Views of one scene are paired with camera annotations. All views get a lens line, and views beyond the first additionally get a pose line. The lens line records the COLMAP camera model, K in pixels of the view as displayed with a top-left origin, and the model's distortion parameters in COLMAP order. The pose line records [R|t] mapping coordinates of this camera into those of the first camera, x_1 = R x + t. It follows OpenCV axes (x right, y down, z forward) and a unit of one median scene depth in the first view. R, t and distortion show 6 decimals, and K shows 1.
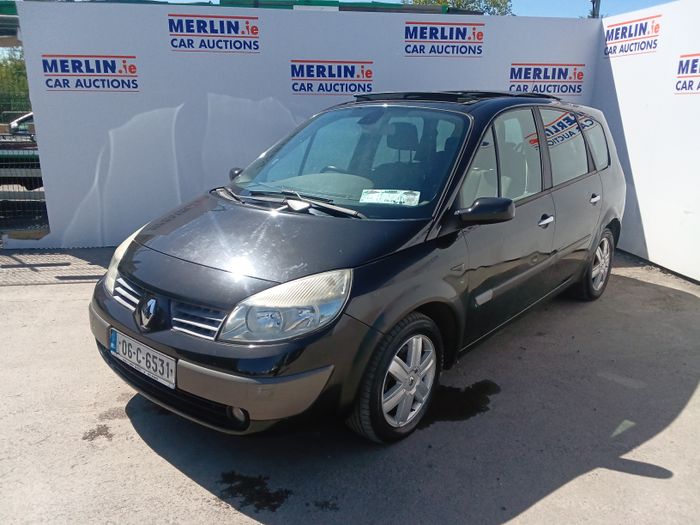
lens RADIAL K [[556.9, 0, 349.0], [0, 556.9, 270.6], [0, 0, 1]] dist [0.103783, -0.141971]
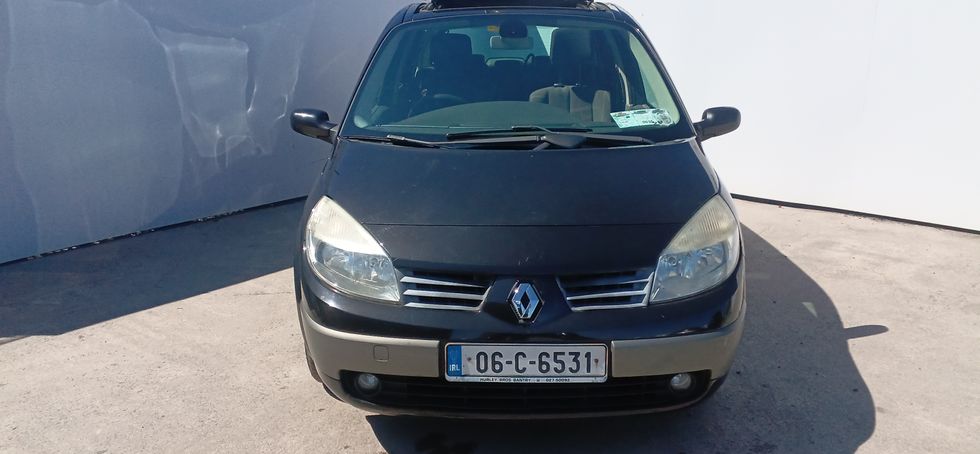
lens RADIAL K [[786.6, 0, 492.6], [0, 786.6, 229.3], [0, 0, 1]] dist [0.035462, -0.000445]
pose [[0.758574, -0.185306, 0.624681, -0.734727], [0.190872, 0.979847, 0.058880, -0.062346], [-0.623003, 0.074570, 0.778657, 0.159246]]
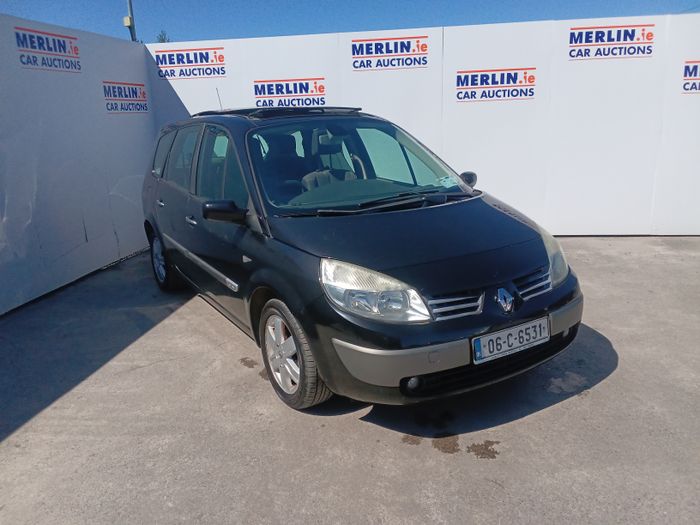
lens RADIAL K [[556.9, 0, 349.0], [0, 556.9, 270.6], [0, 0, 1]] dist [0.103783, -0.141971]
pose [[0.314395, -0.278204, 0.907611, -1.045244], [0.311190, 0.933466, 0.178333, -0.197455], [-0.896837, 0.226372, 0.380051, 0.610920]]
